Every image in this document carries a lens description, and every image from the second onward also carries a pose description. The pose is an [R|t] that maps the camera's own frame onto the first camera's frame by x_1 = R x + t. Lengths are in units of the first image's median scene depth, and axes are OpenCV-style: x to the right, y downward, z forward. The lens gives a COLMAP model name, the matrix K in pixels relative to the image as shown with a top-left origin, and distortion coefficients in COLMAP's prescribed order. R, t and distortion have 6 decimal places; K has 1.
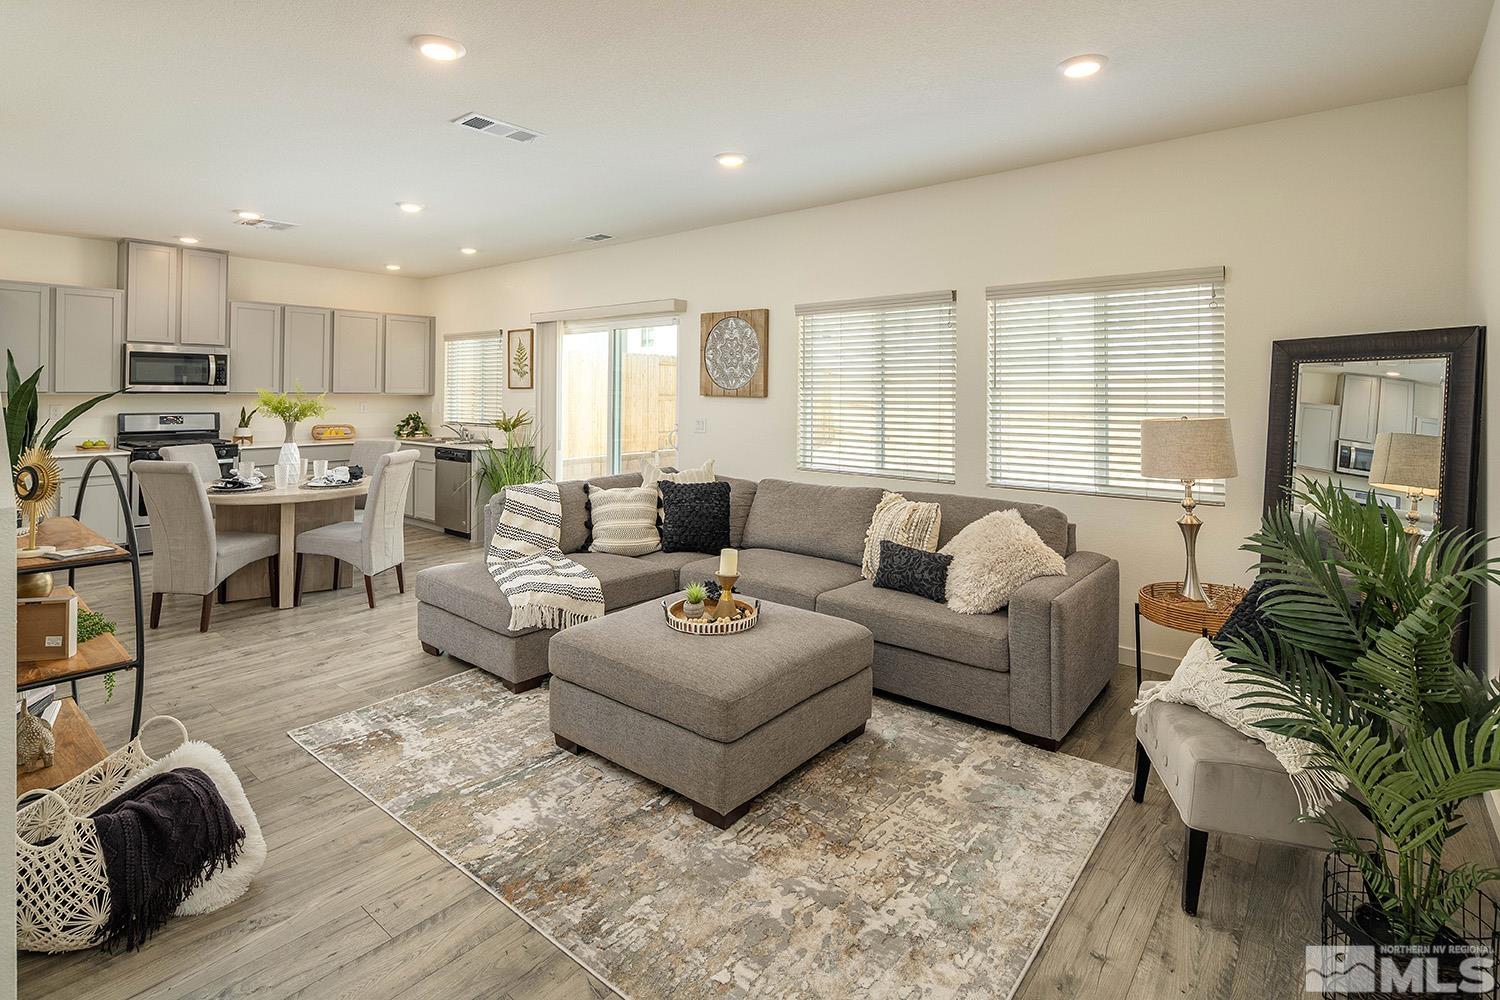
lens RADIAL K [[733.1, 0, 752.7], [0, 733.1, 381.1], [0, 0, 1]] dist [0.002436, -0.004191]
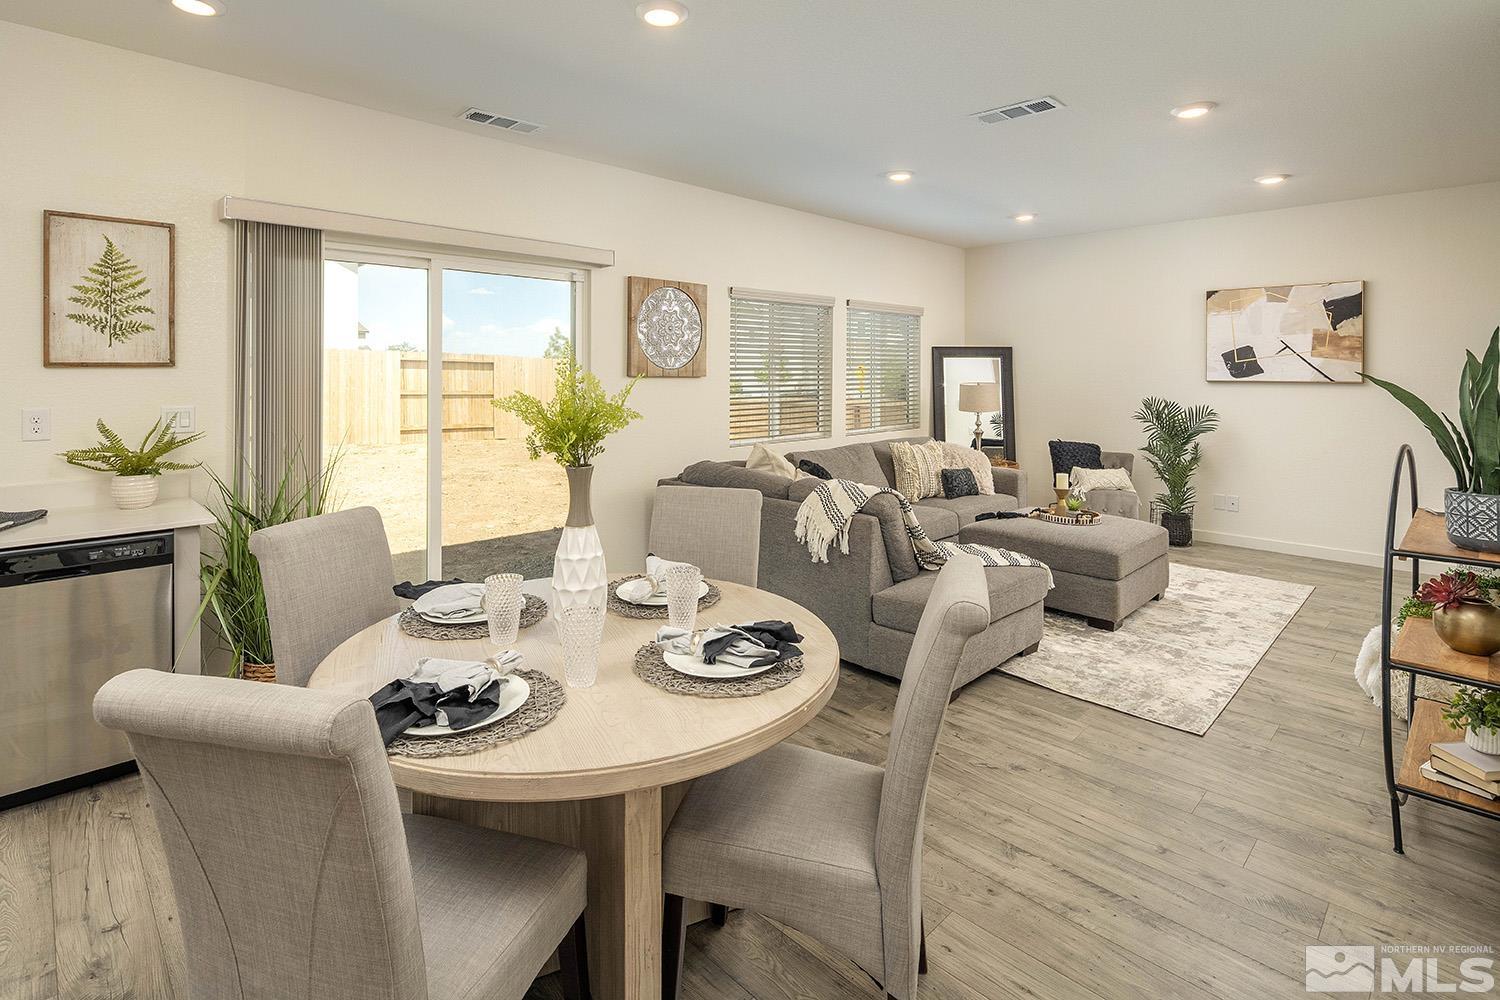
lens RADIAL K [[733.1, 0, 743.9], [0, 733.1, 375.7], [0, 0, 1]] dist [0.002436, -0.004191]
pose [[0.106179, -0.010793, 0.994288, -0.931435], [-0.014953, 0.999811, 0.012450, 0.006984], [-0.994235, -0.016189, 0.105997, 0.848770]]
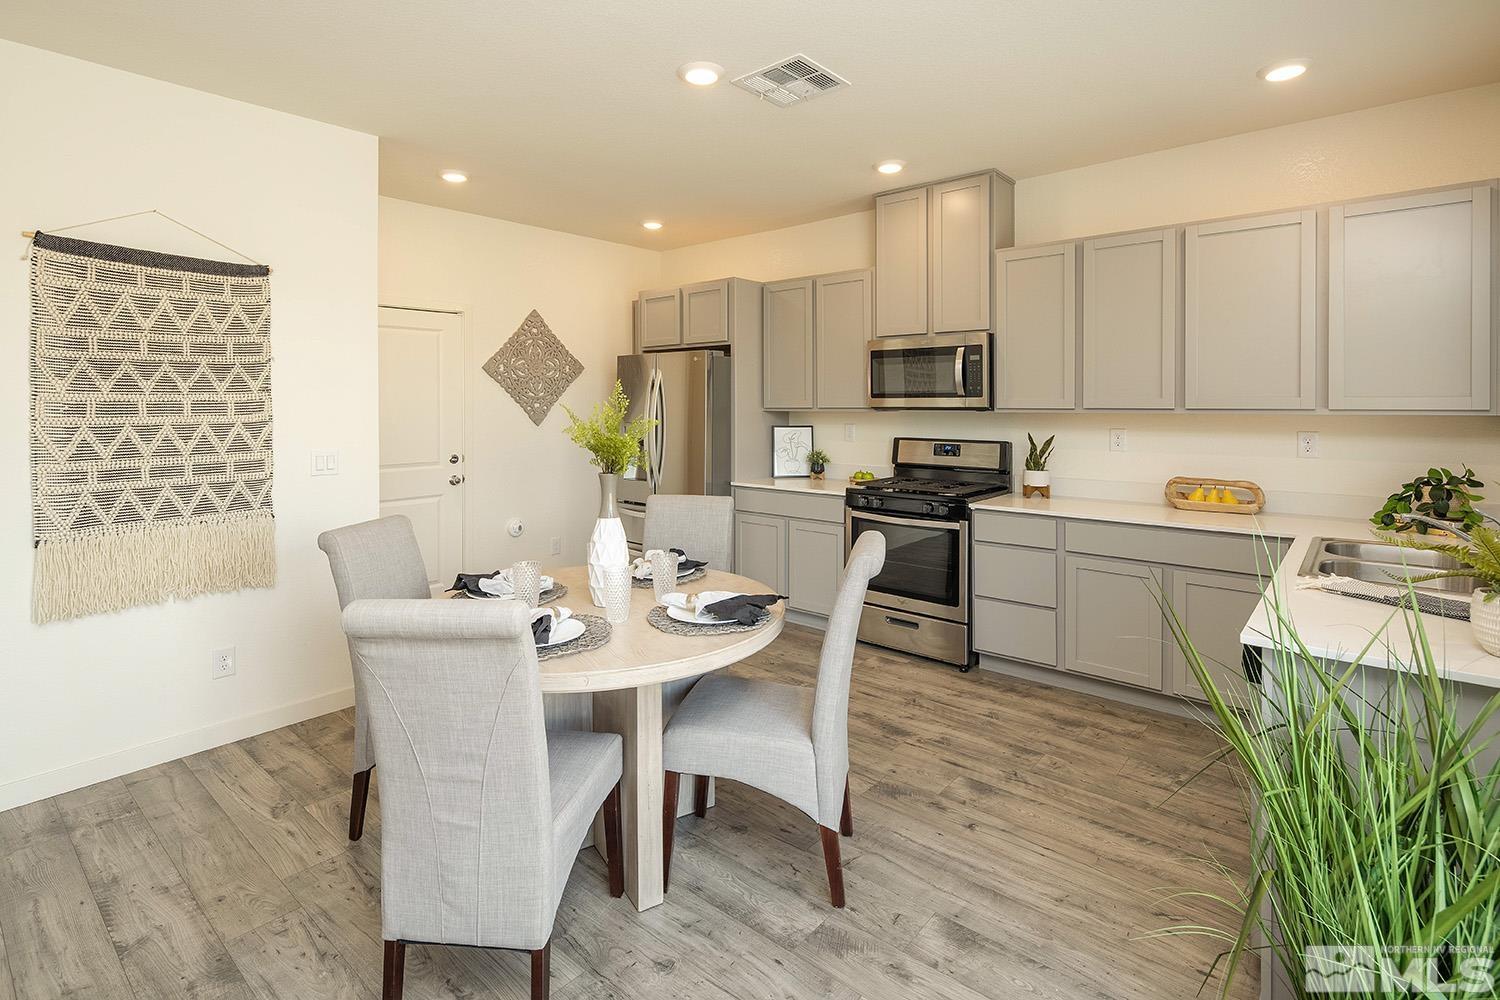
lens RADIAL K [[733.1, 0, 742.3], [0, 733.1, 404.5], [0, 0, 1]] dist [0.002436, -0.004191]
pose [[-0.031018, -0.005449, -0.999504, -0.157399], [0.015887, 0.999856, -0.005944, 0.016286], [0.999393, -0.016064, -0.030927, 1.056153]]
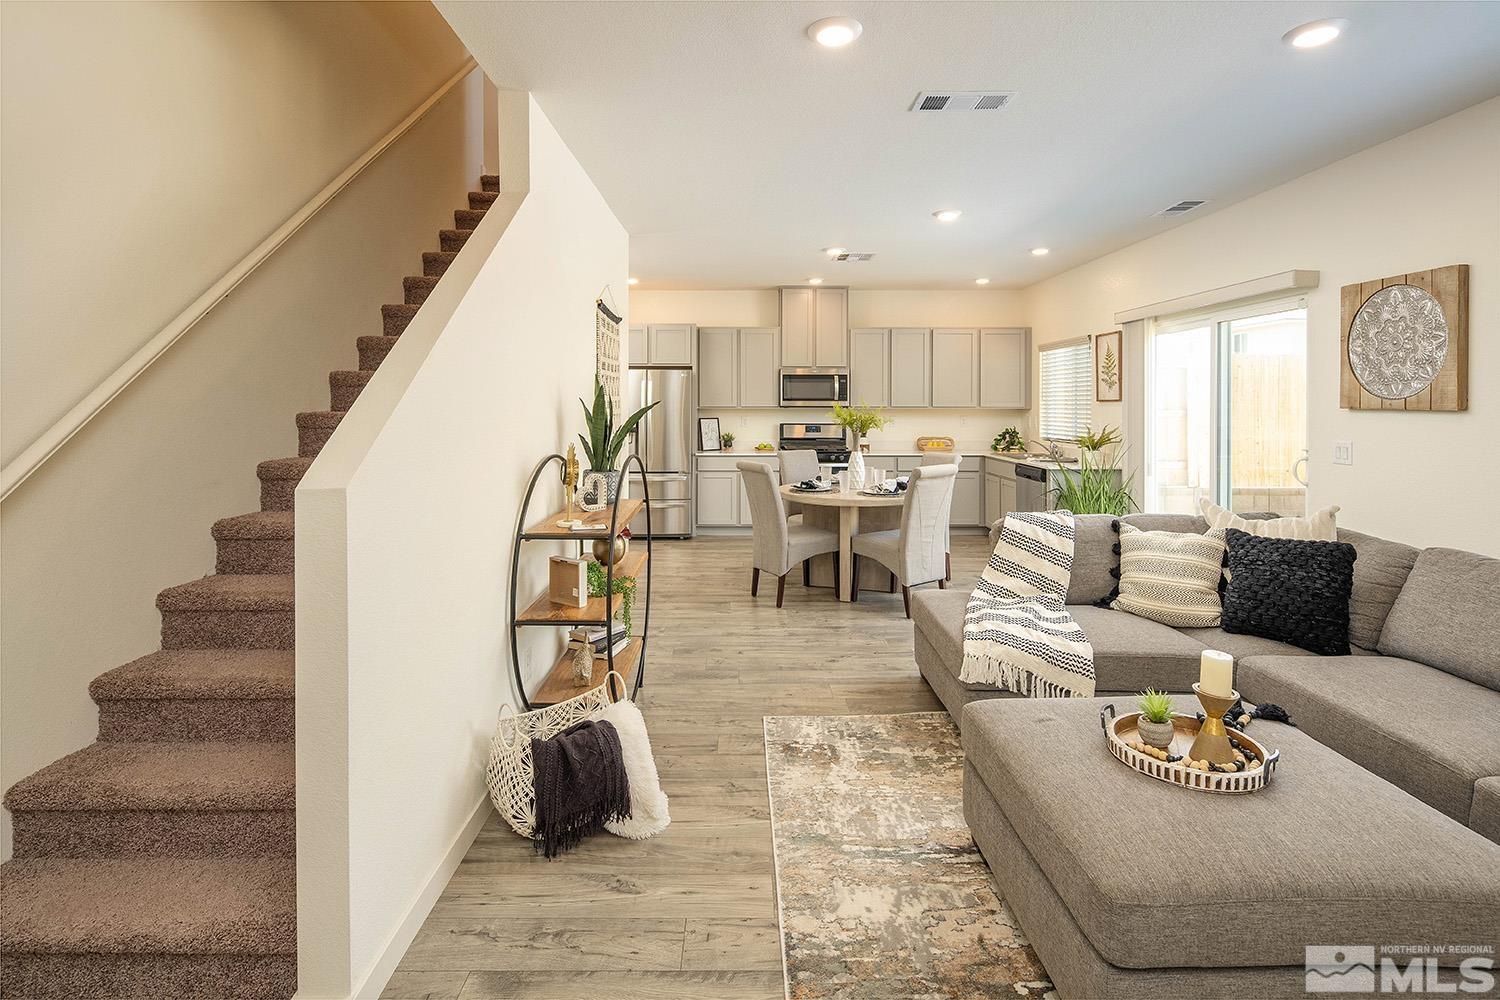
lens RADIAL K [[733.1, 0, 744.0], [0, 733.1, 404.5], [0, 0, 1]] dist [0.002436, -0.004191]
pose [[0.634032, -0.005295, -0.773289, 0.108297], [0.013762, 0.999895, 0.004437, 0.005590], [0.773185, -0.013455, 0.634038, 0.164325]]
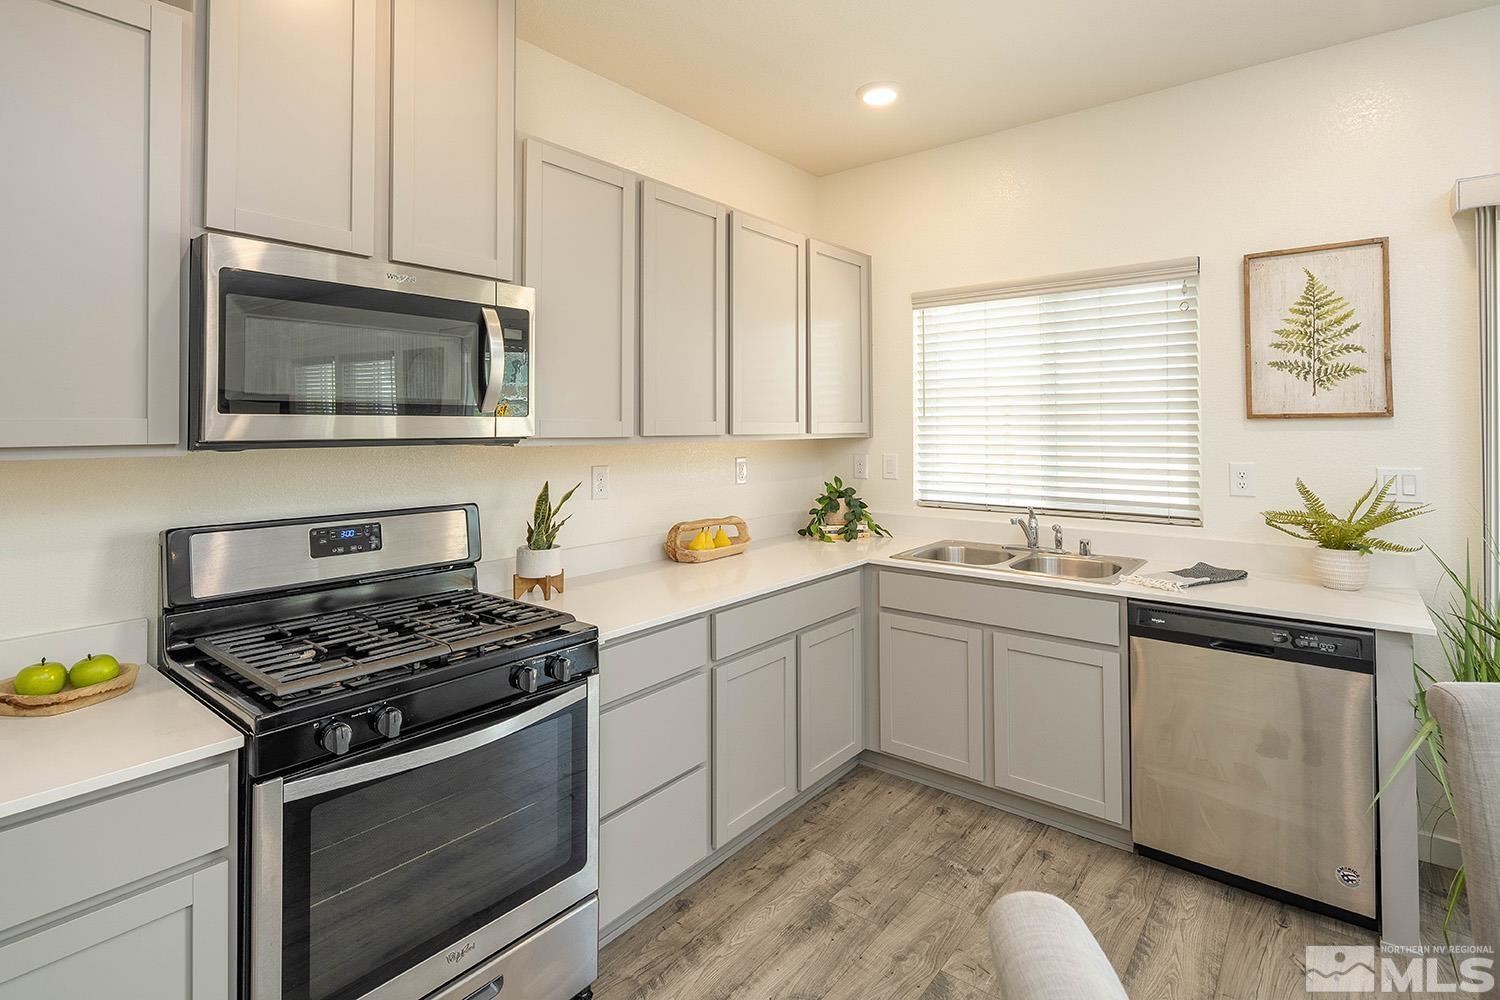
lens RADIAL K [[733.1, 0, 745.2], [0, 733.1, 409.9], [0, 0, 1]] dist [0.002436, -0.004191]
pose [[0.999918, -0.010006, 0.007977, -0.810270], [0.010068, 0.999920, -0.007693, 0.008708], [-0.007899, 0.007772, 0.999939, 0.905100]]
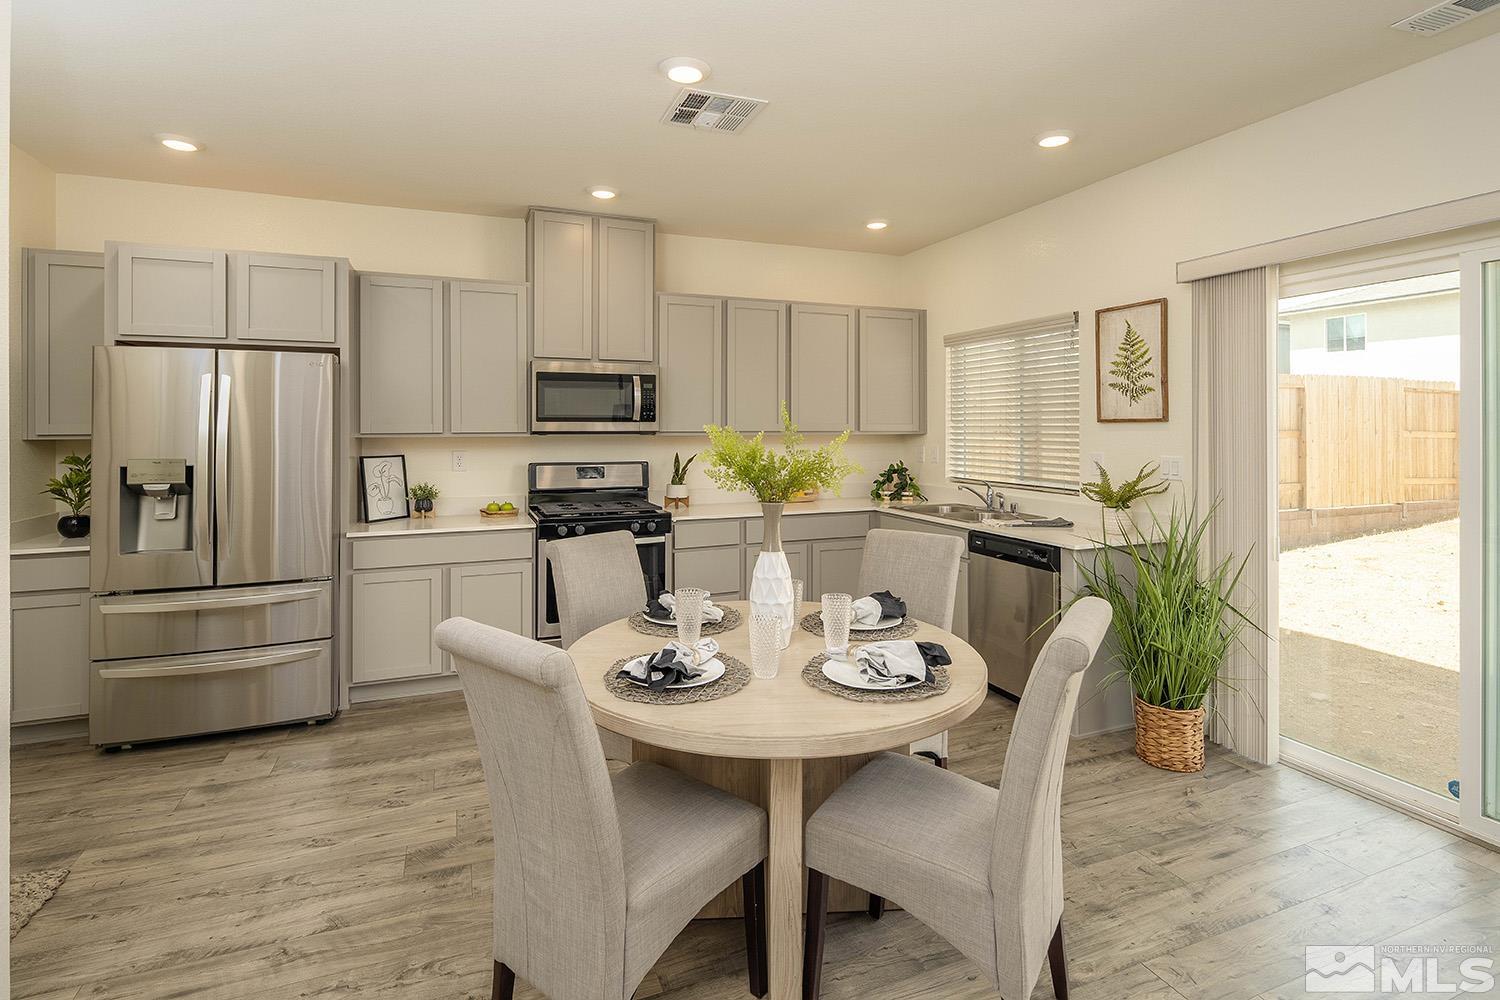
lens RADIAL K [[733.1, 0, 747.3], [0, 733.1, 429.2], [0, 0, 1]] dist [0.002436, -0.004191]
pose [[0.874835, -0.005755, -0.484387, -0.417908], [0.013786, 0.999820, 0.013019, 0.006800], [0.484225, -0.018068, 0.874757, 0.593538]]
